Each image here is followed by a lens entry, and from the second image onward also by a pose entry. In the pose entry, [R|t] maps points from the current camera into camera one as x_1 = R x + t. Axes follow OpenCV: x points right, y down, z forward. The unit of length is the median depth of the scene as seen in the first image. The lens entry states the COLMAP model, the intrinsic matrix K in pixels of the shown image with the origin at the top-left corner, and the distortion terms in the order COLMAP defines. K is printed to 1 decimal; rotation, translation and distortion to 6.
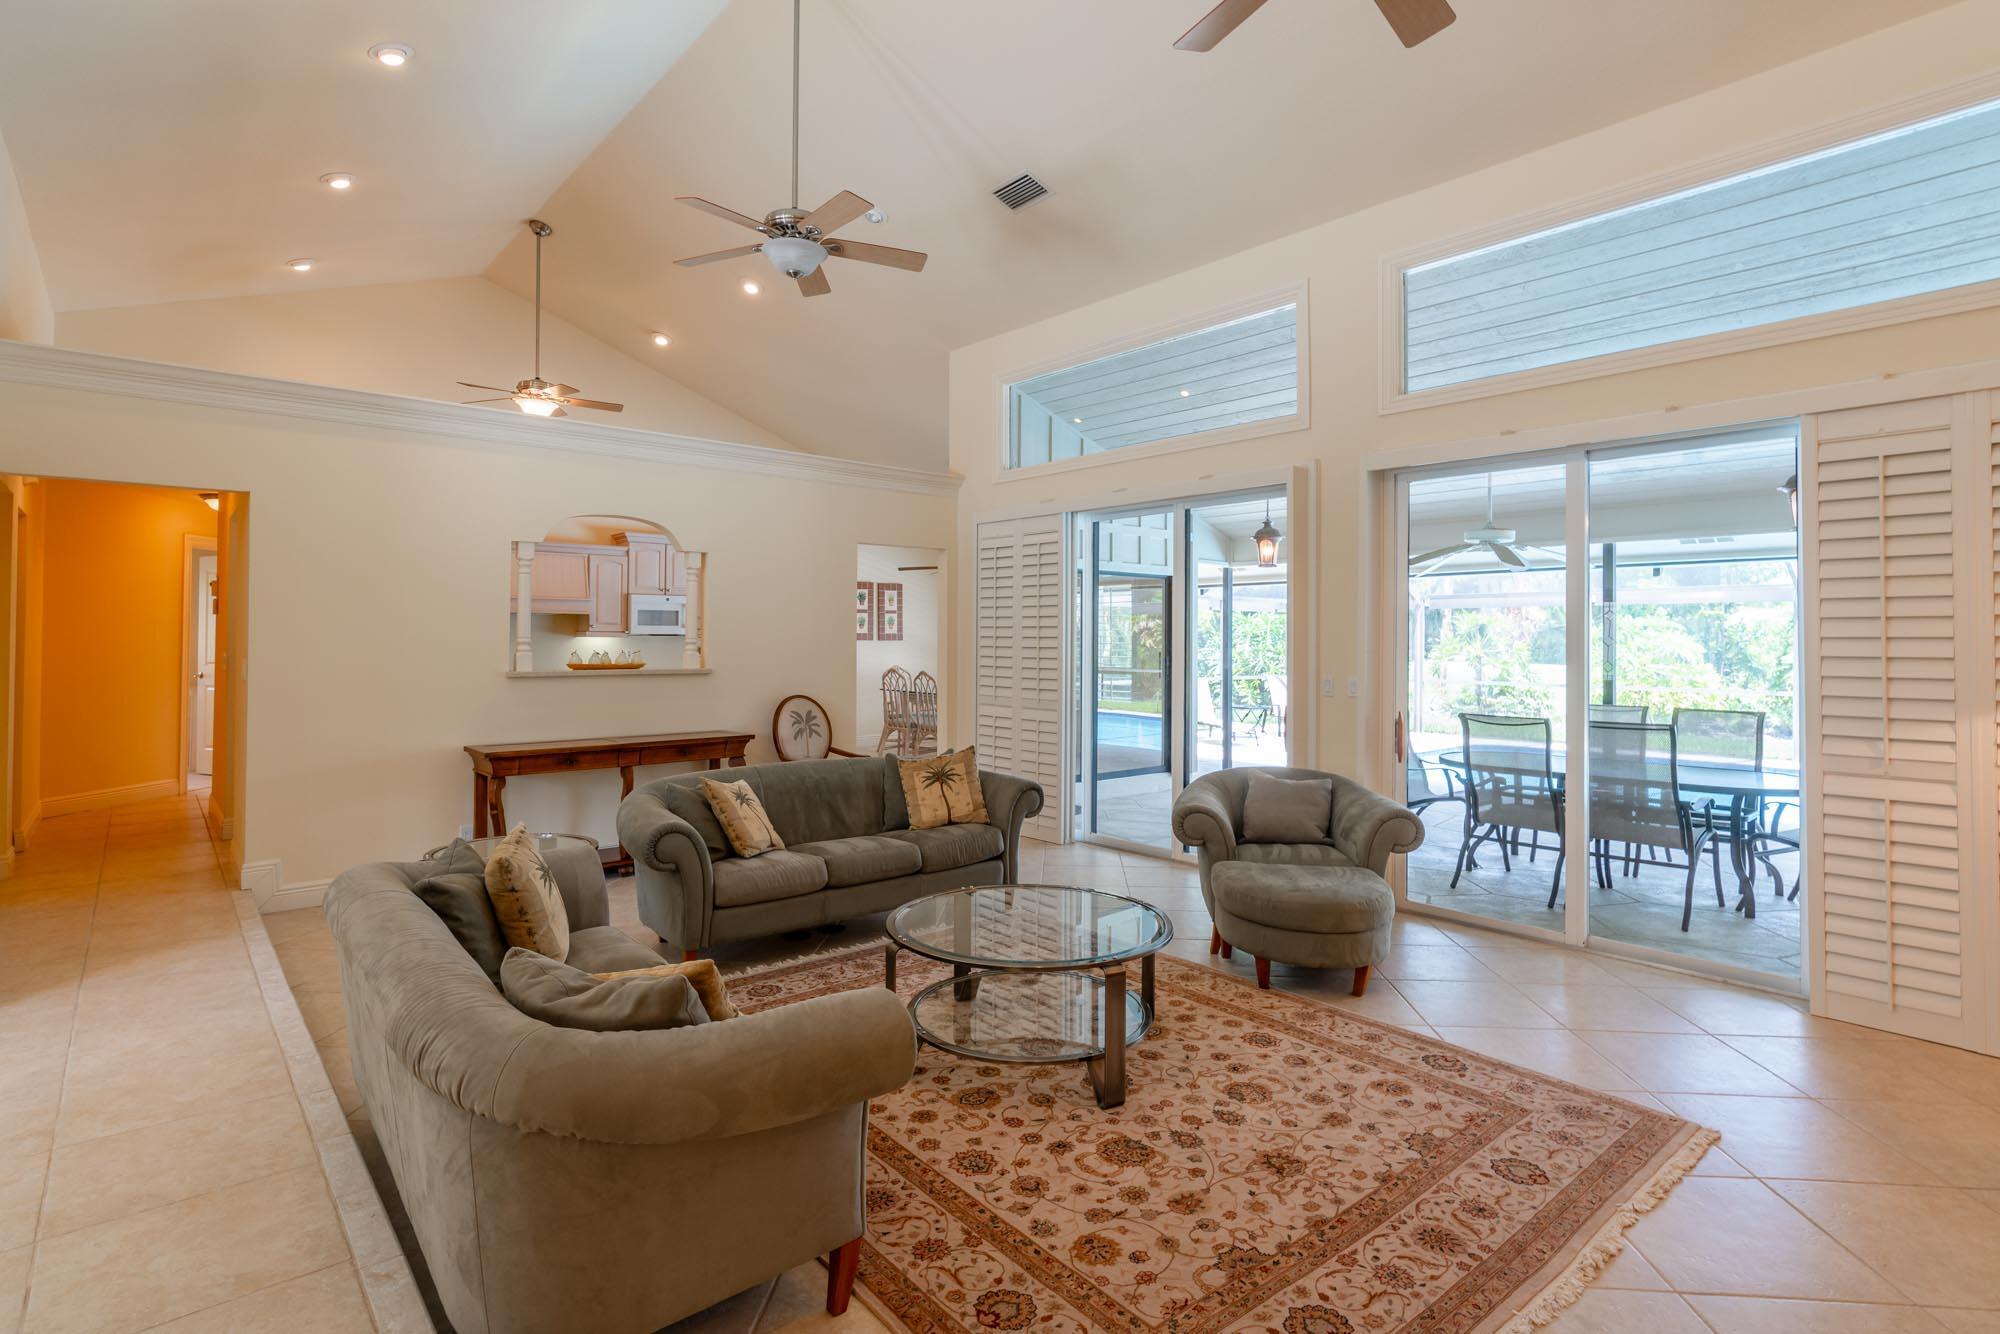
lens RADIAL K [[992.8, 0, 994.7], [0, 992.8, 647.2], [0, 0, 1]] dist [-0.000963, 0.001903]
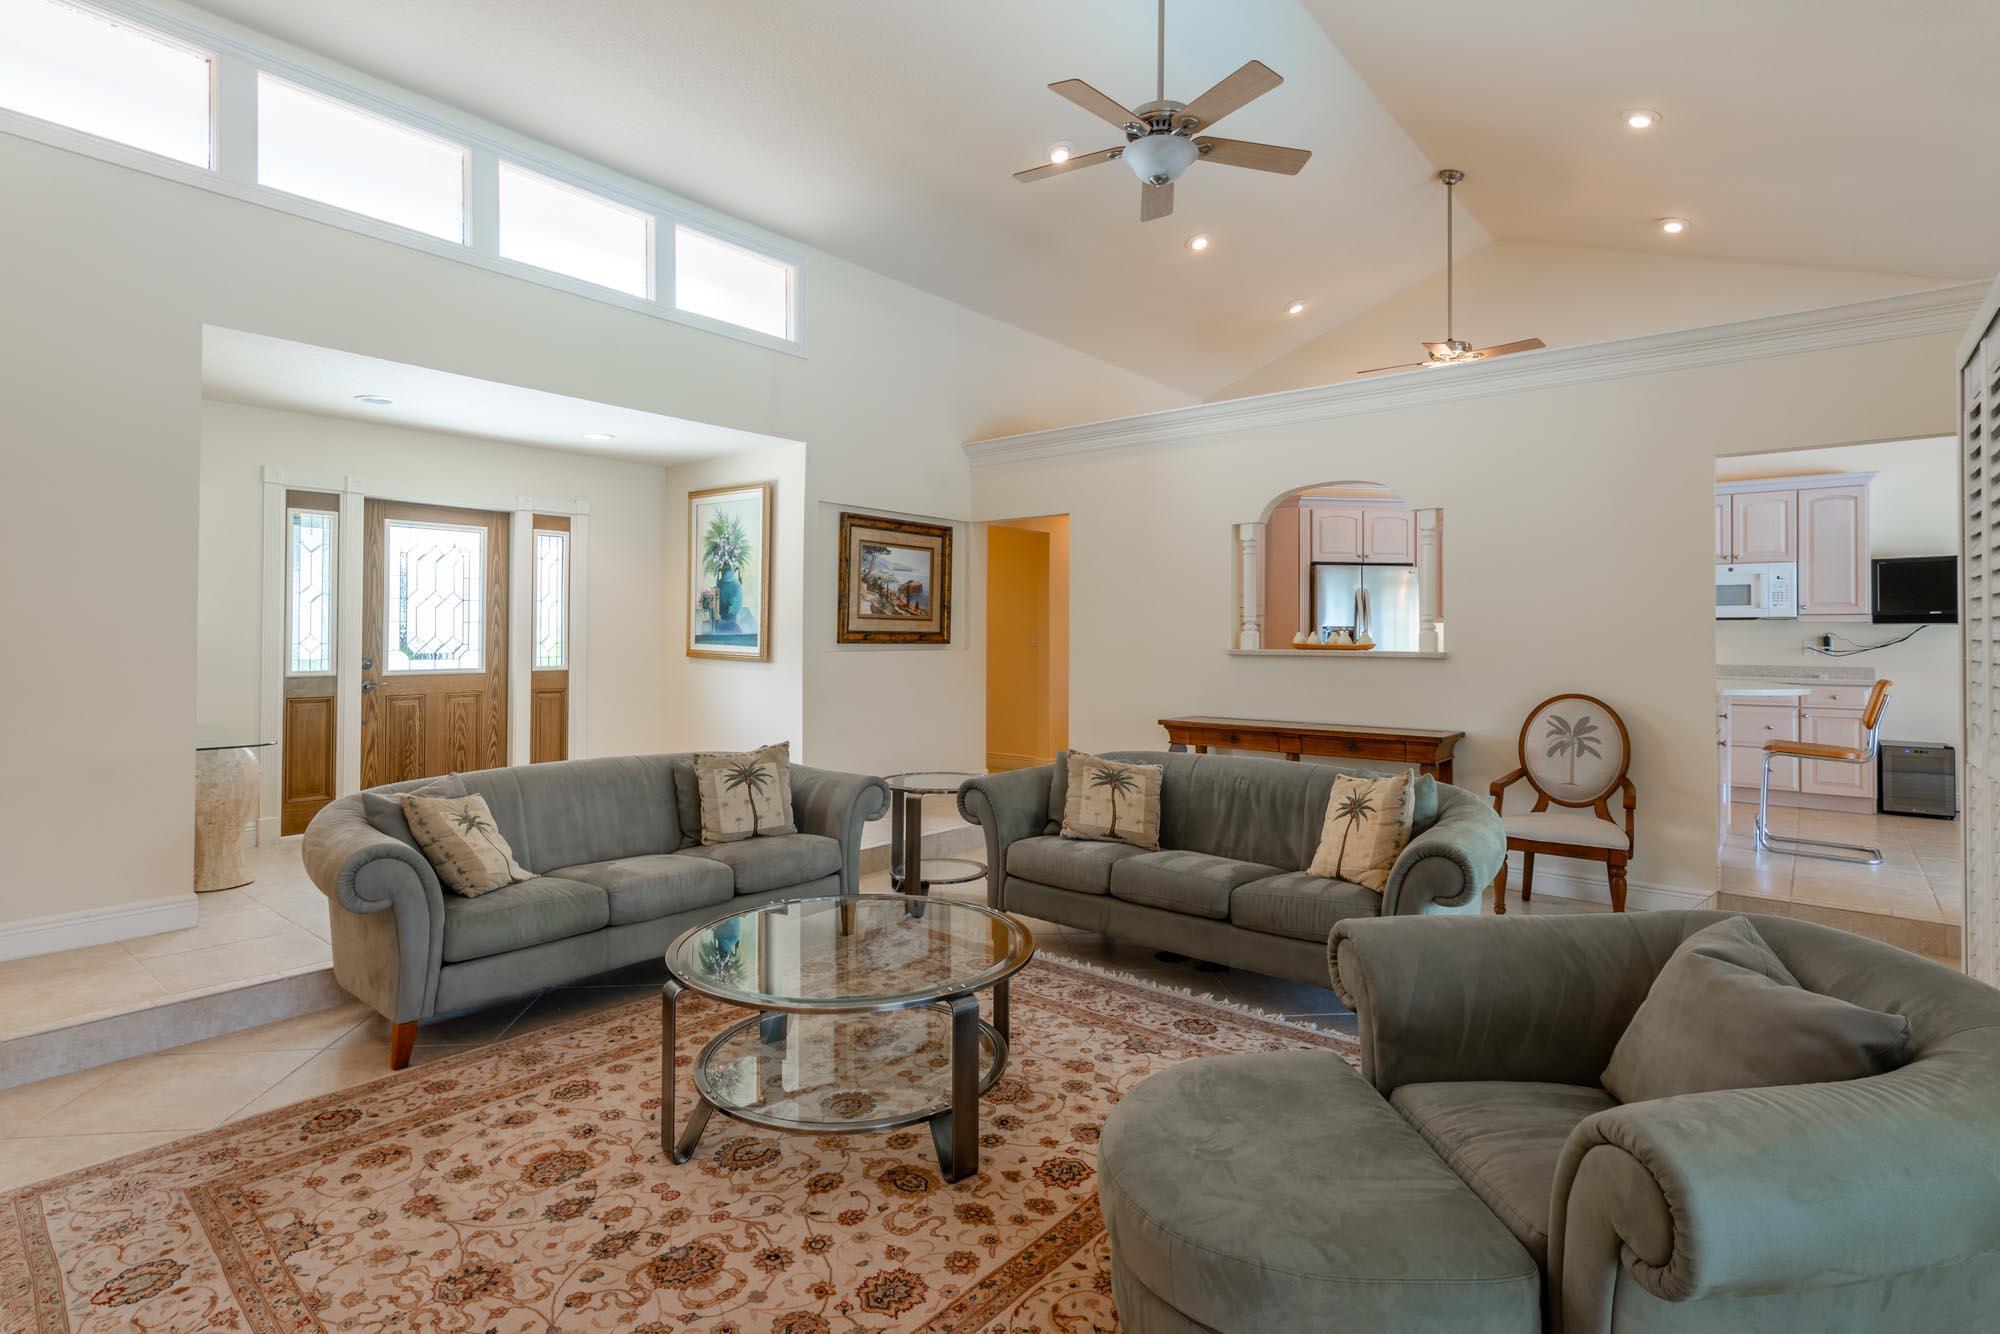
lens RADIAL K [[992.8, 0, 1003.9], [0, 992.8, 637.3], [0, 0, 1]] dist [-0.000963, 0.001903]
pose [[0.164761, -0.003758, -0.986326, 1.009145], [-0.012449, 0.999905, -0.005890, 0.042529], [0.986255, 0.013249, 0.164699, 1.183403]]
